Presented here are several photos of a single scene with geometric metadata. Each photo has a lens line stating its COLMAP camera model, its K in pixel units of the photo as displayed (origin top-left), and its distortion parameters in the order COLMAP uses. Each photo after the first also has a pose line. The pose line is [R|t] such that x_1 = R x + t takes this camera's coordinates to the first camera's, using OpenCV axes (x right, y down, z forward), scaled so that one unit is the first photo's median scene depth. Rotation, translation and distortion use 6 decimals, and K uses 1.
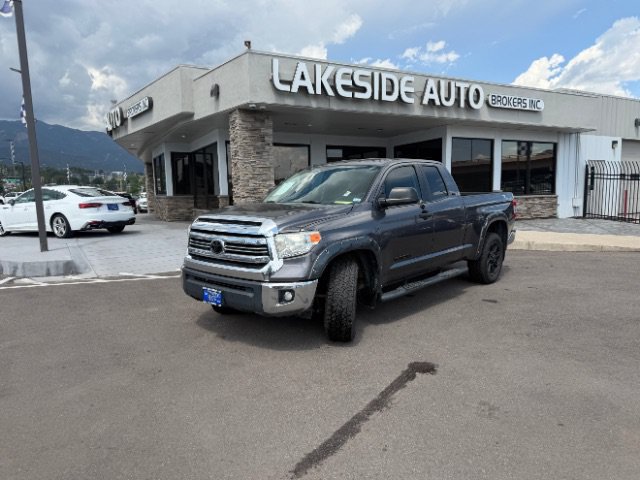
lens RADIAL K [[453.9, 0, 323.2], [0, 453.9, 244.2], [0, 0, 1]] dist [0.022257, -0.033776]
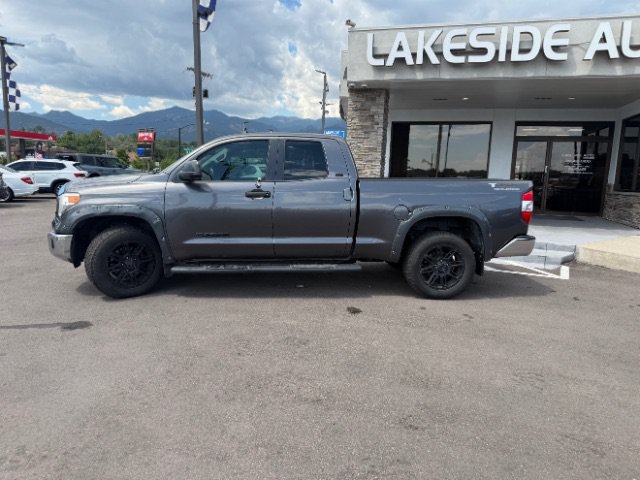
lens RADIAL K [[453.9, 0, 322.5], [0, 453.9, 244.9], [0, 0, 1]] dist [0.022257, -0.033776]
pose [[0.727516, 0.141898, -0.671257, 0.492344], [-0.120603, 0.989594, 0.078482, -0.026475], [0.675408, 0.023859, 0.737058, 0.219286]]
